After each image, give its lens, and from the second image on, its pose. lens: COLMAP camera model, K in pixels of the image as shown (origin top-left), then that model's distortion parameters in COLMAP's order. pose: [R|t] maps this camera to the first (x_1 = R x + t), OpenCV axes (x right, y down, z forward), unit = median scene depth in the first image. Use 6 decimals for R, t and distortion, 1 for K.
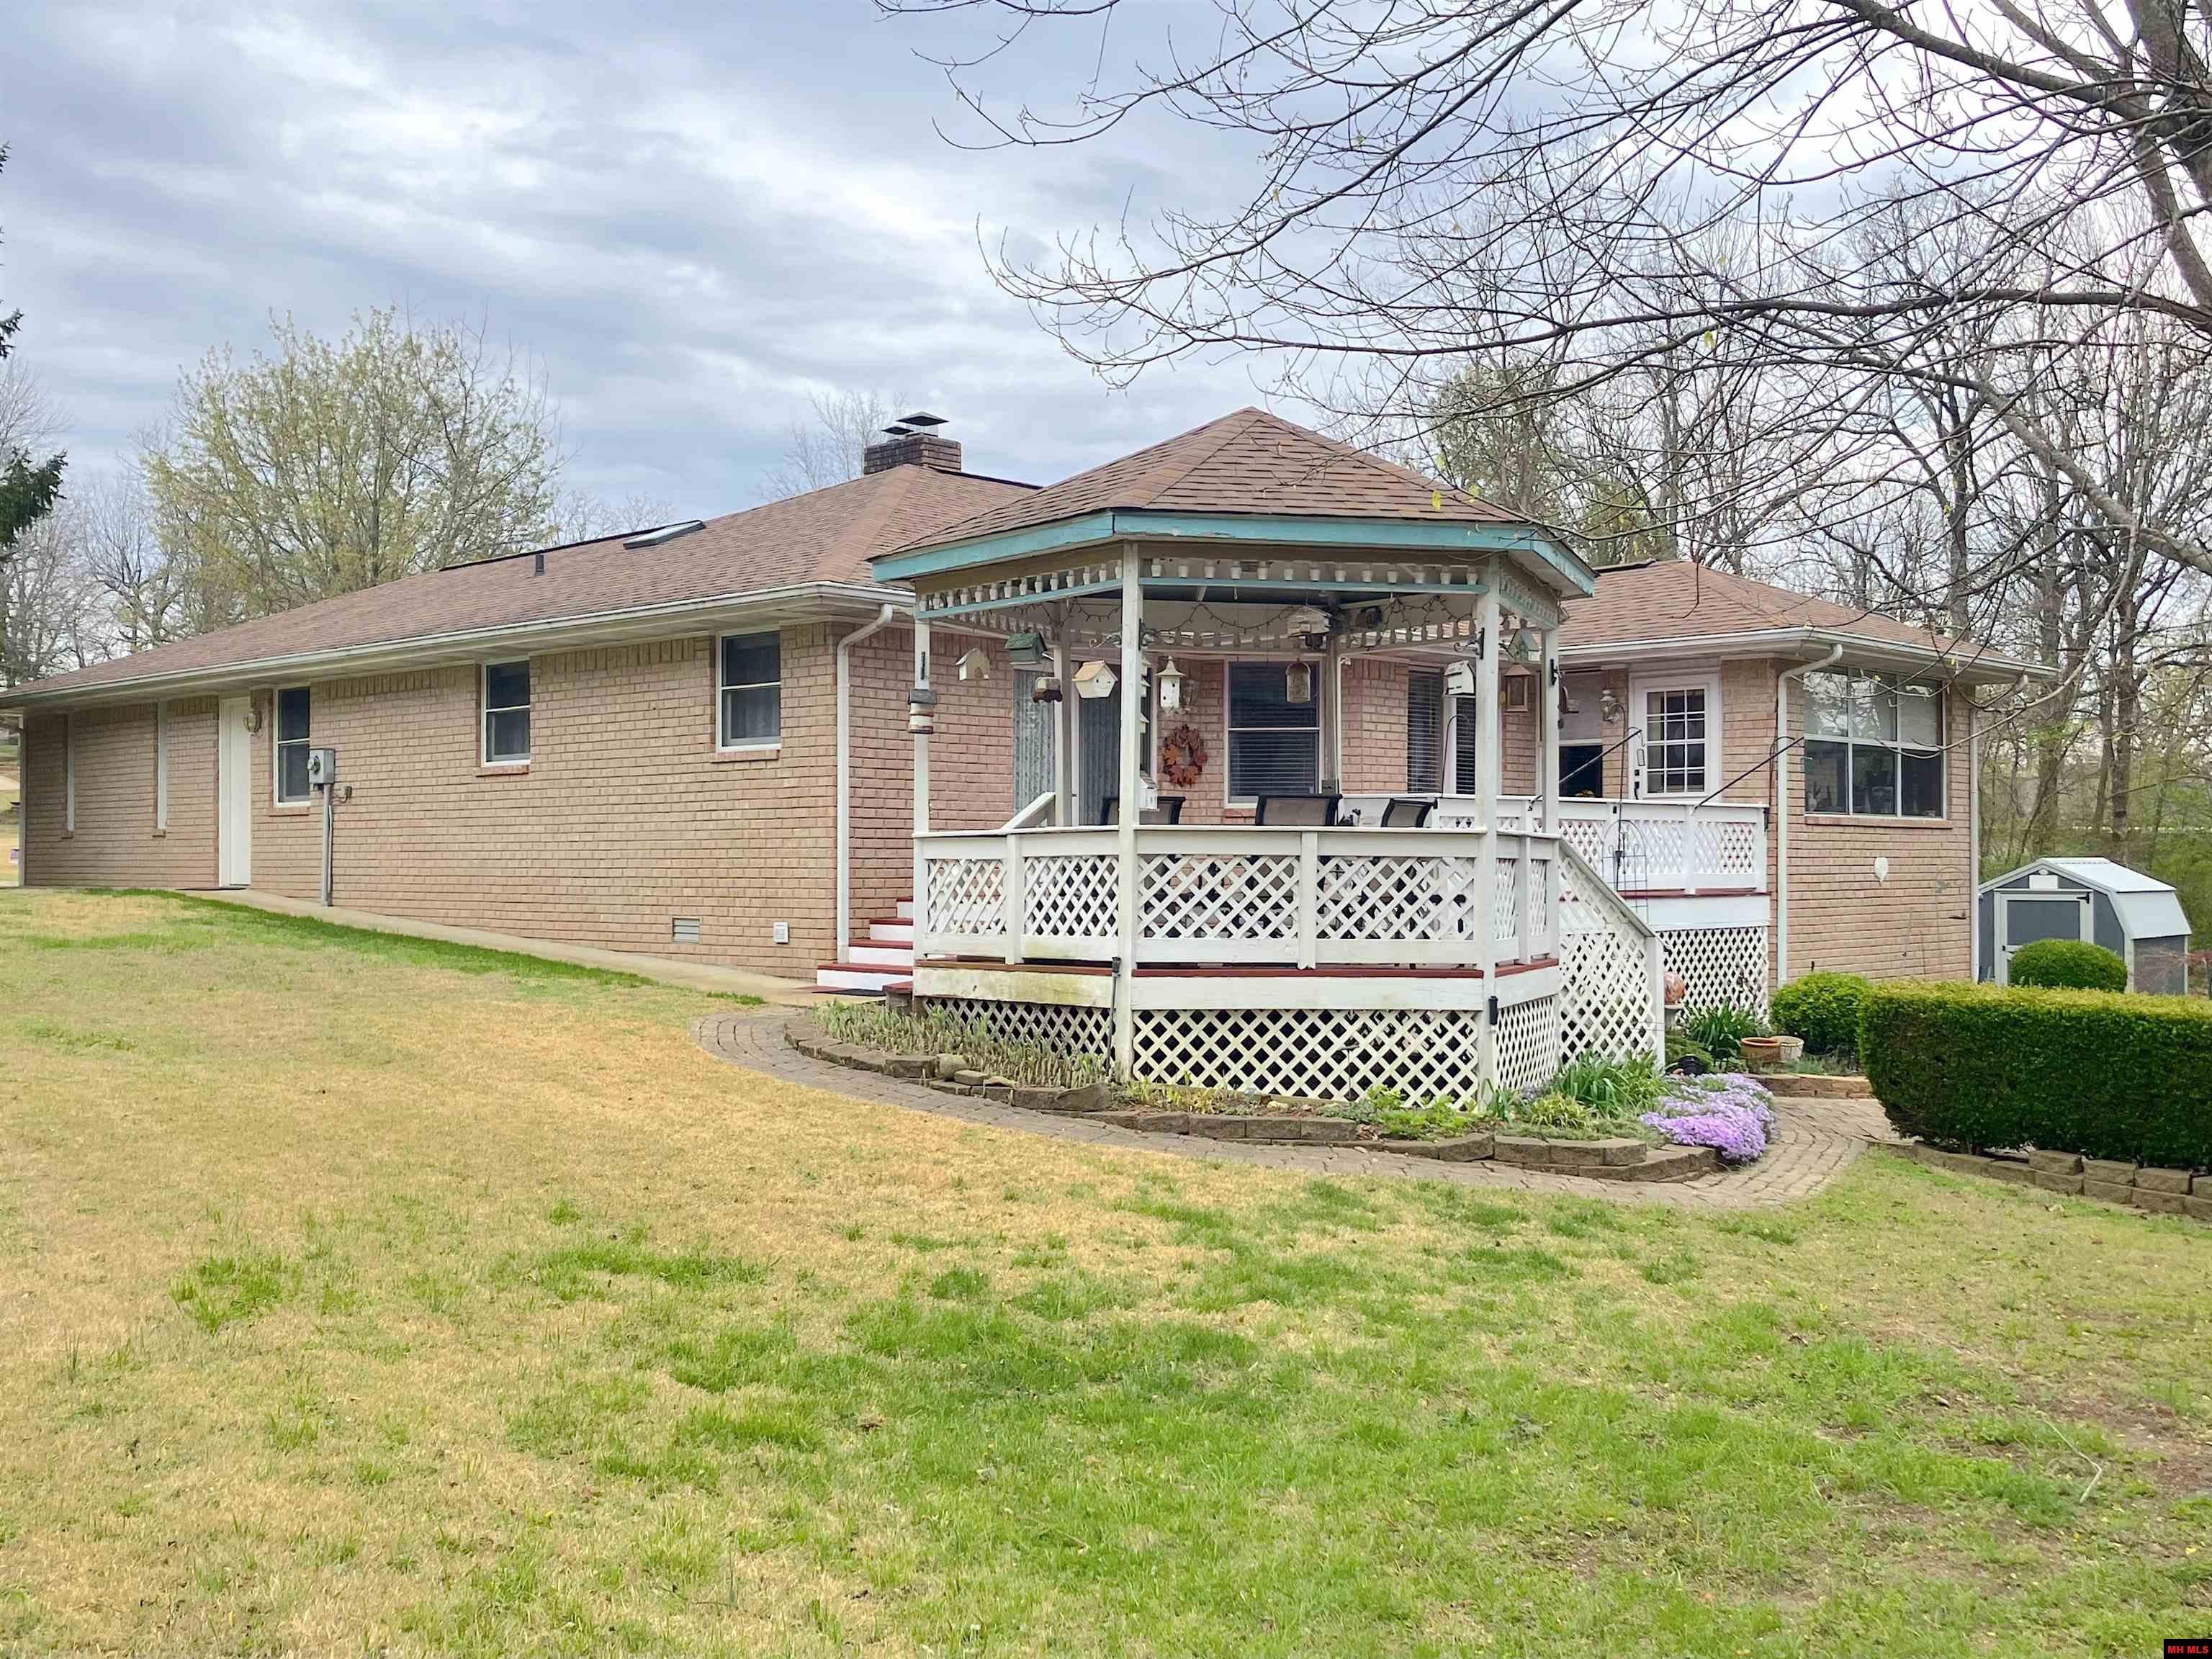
lens RADIAL K [[2168.0, 0, 1106.0], [0, 2168.0, 829.5], [0, 0, 1]] dist [0.011714, 0.011121]
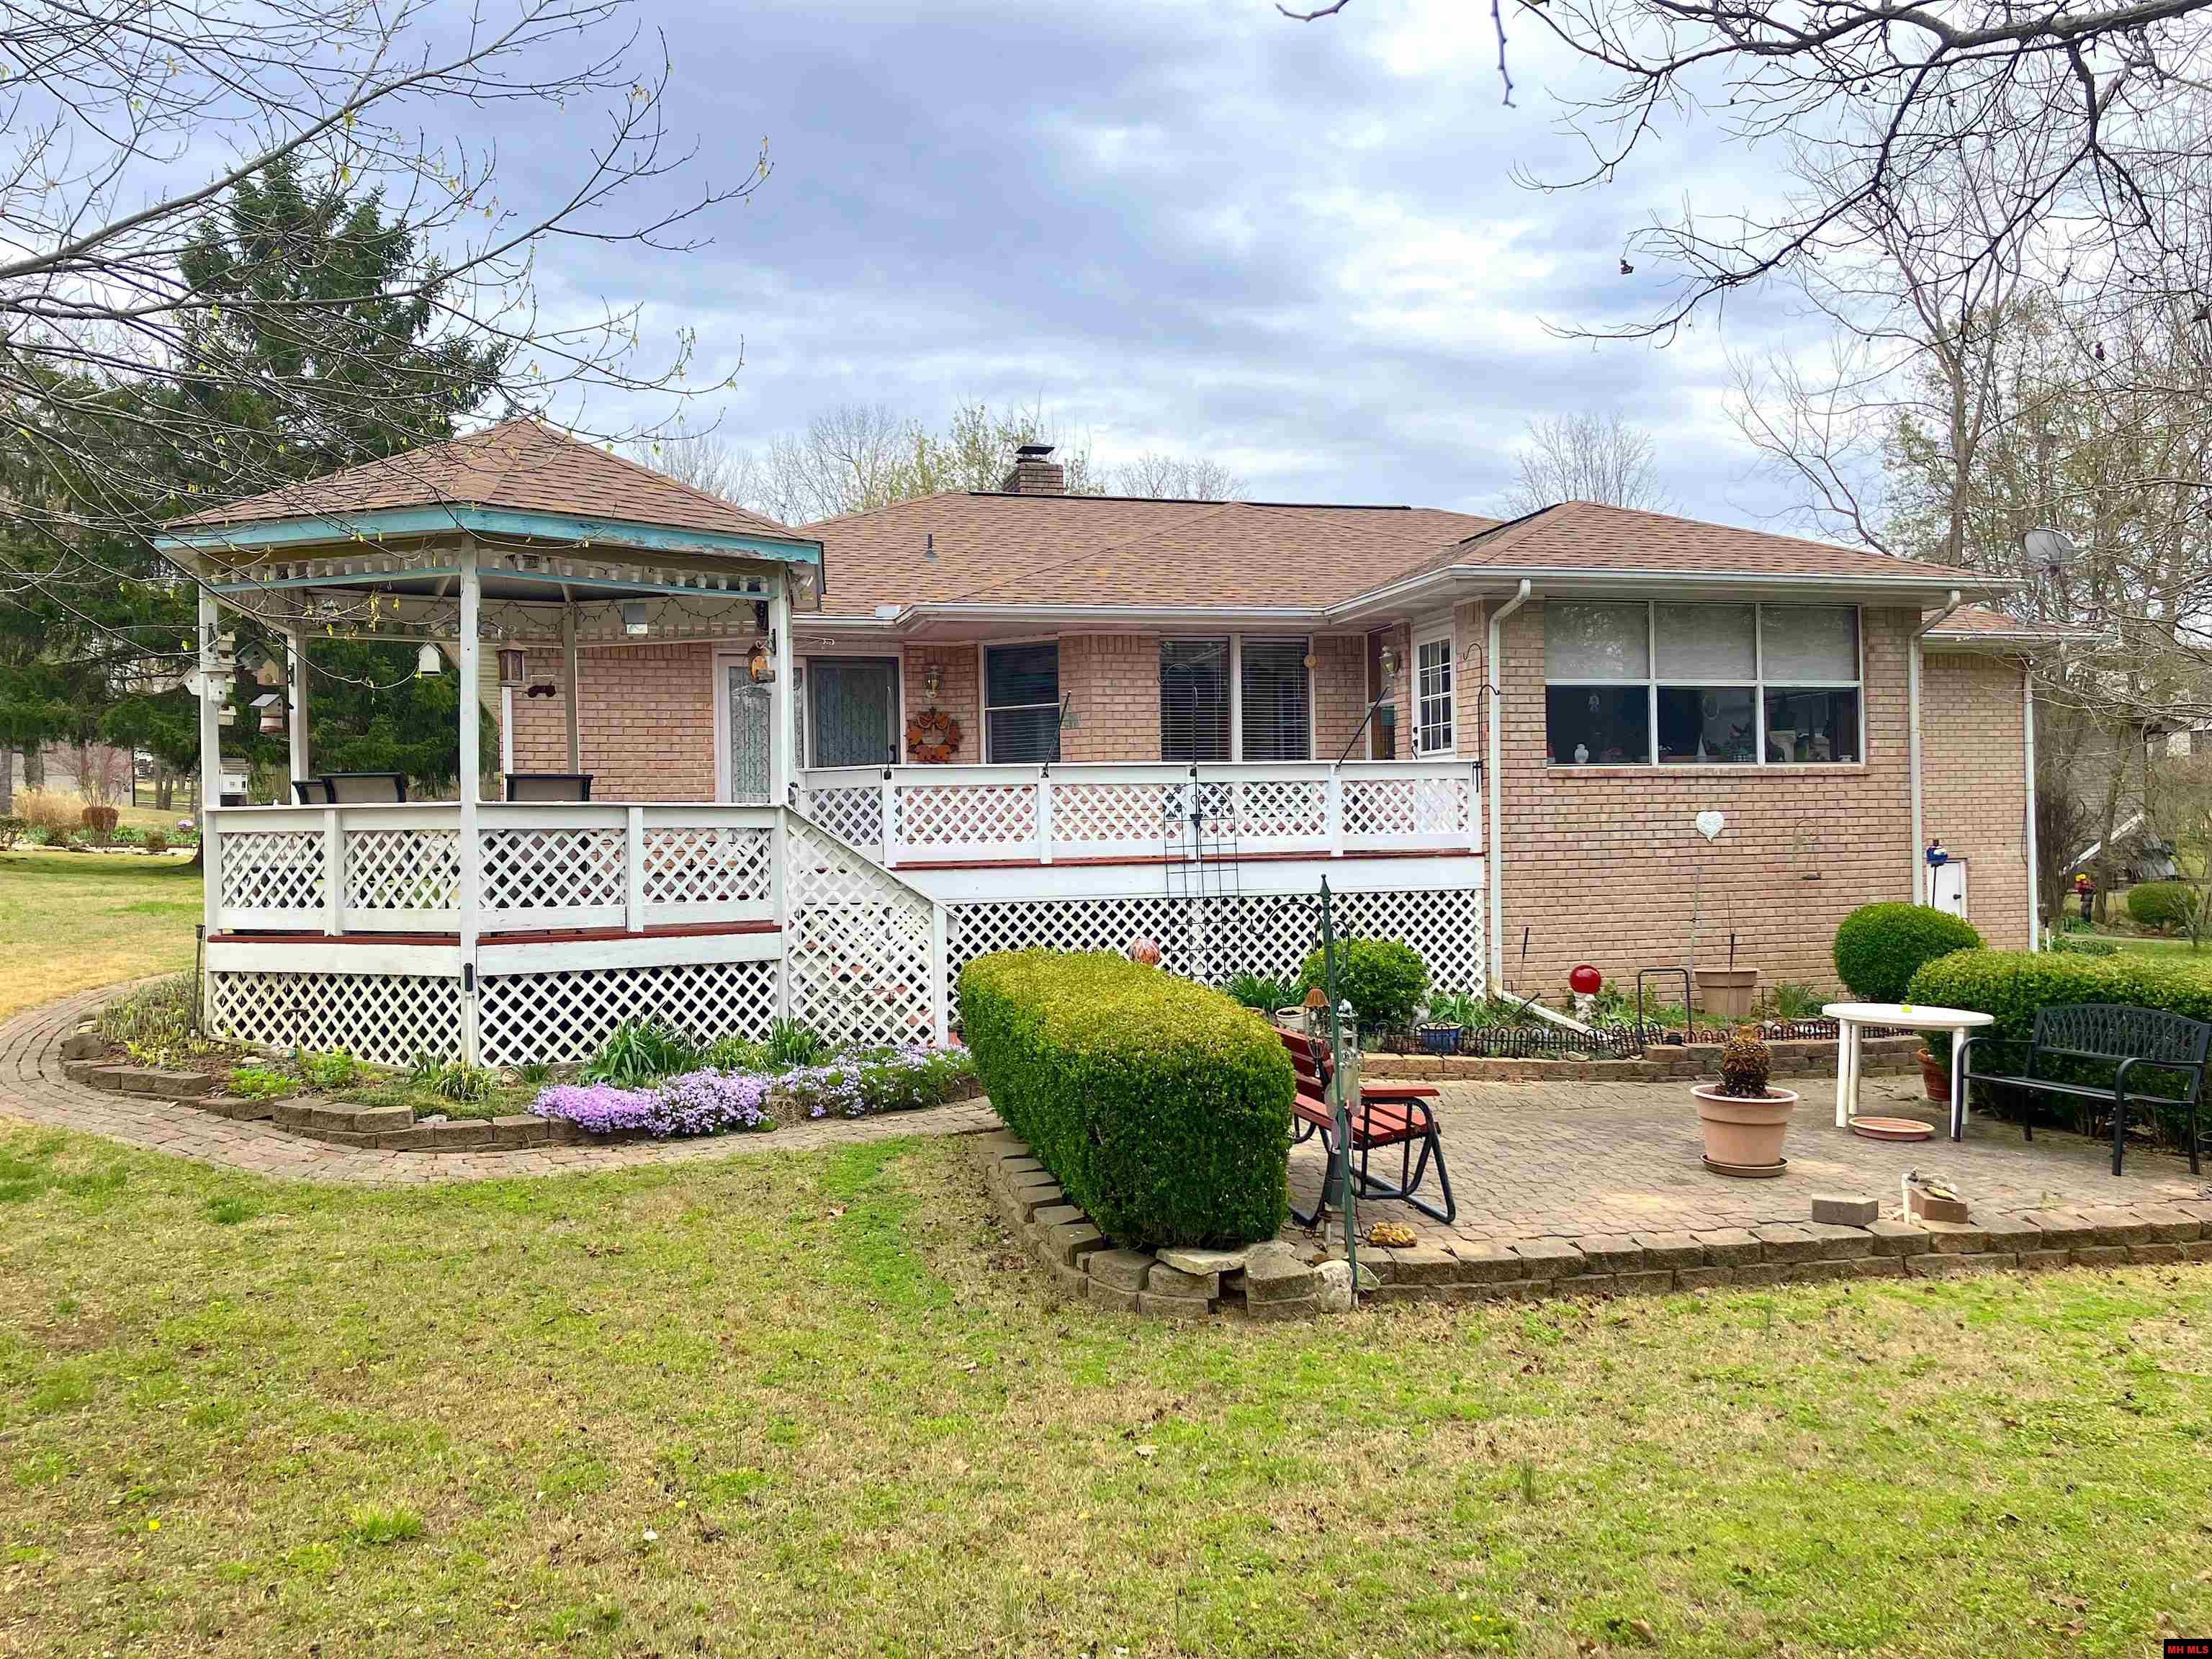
lens RADIAL K [[1796.3, 0, 1106.0], [0, 1796.3, 829.5], [0, 0, 1]] dist [0.041320, -0.000034]
pose [[0.871418, -0.021874, -0.490054, 0.545005], [0.027740, 0.999604, 0.004710, 0.010896], [0.489757, -0.017698, 0.871679, 0.249105]]
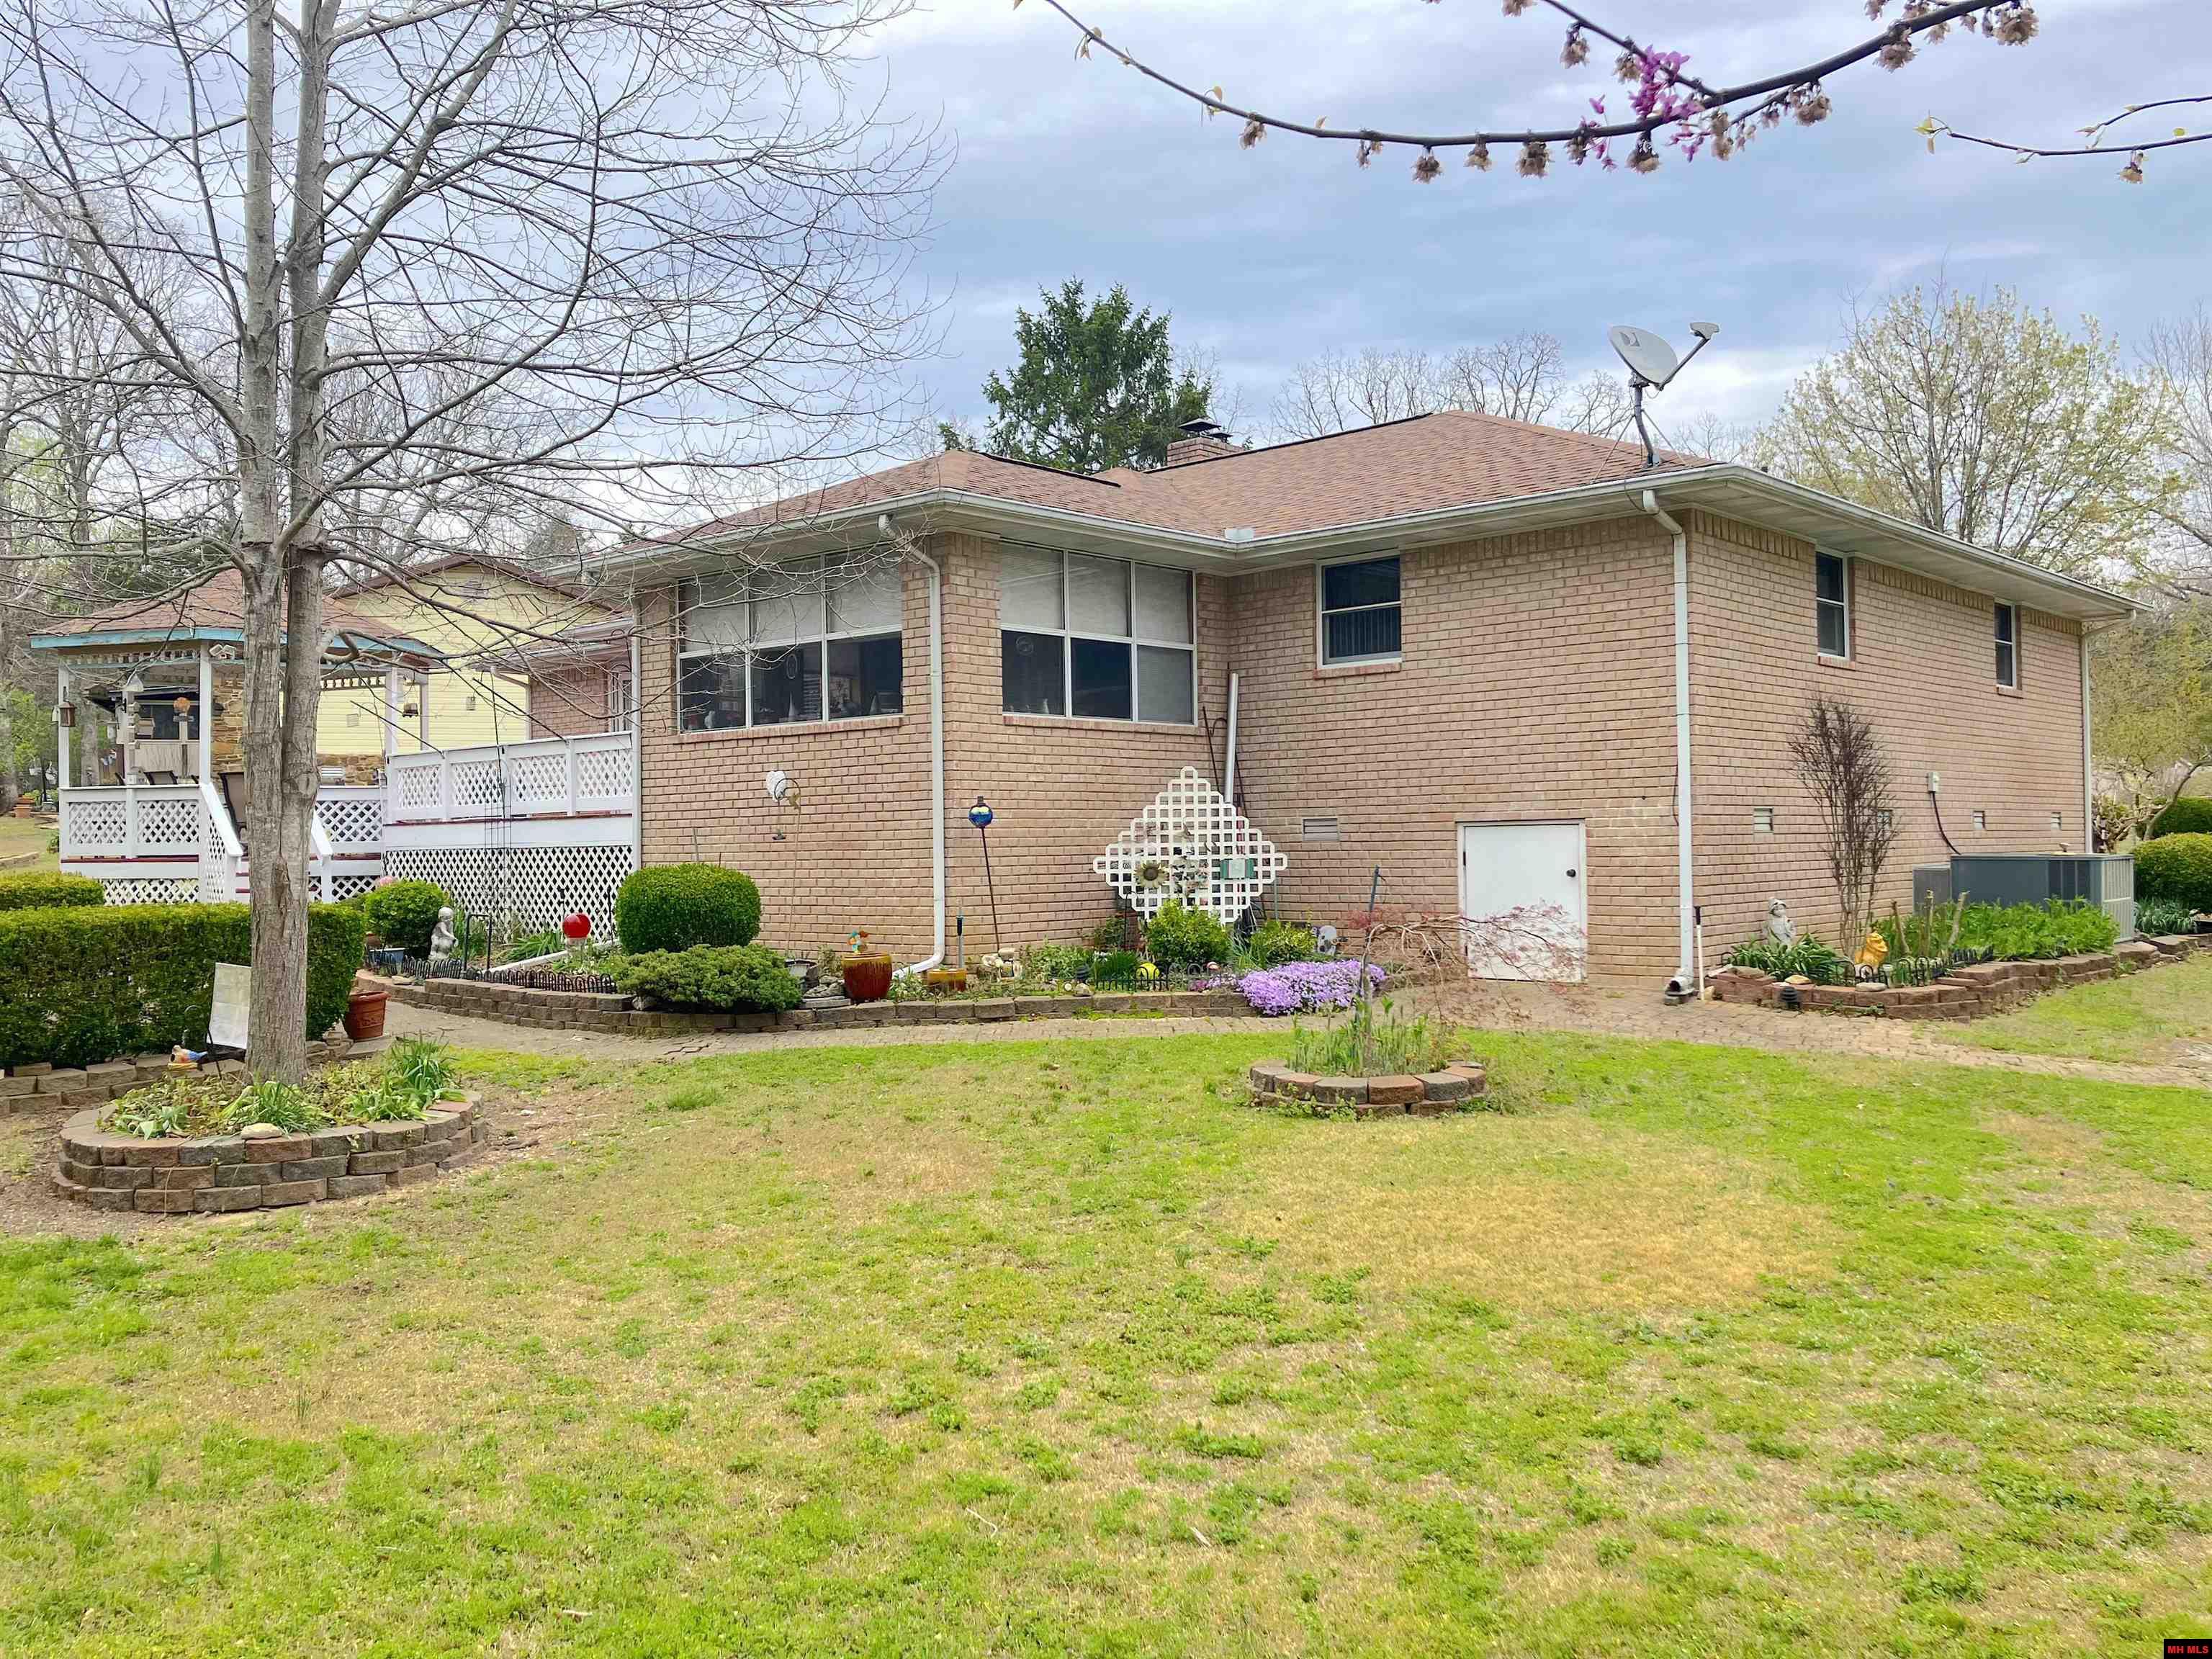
lens RADIAL K [[1796.3, 0, 1106.0], [0, 1796.3, 829.5], [0, 0, 1]] dist [0.041320, -0.000034]
pose [[0.042507, -0.007900, -0.999065, 1.207172], [0.030668, 0.999508, -0.006598, 0.050623], [0.998625, -0.030358, 0.042728, 1.209958]]
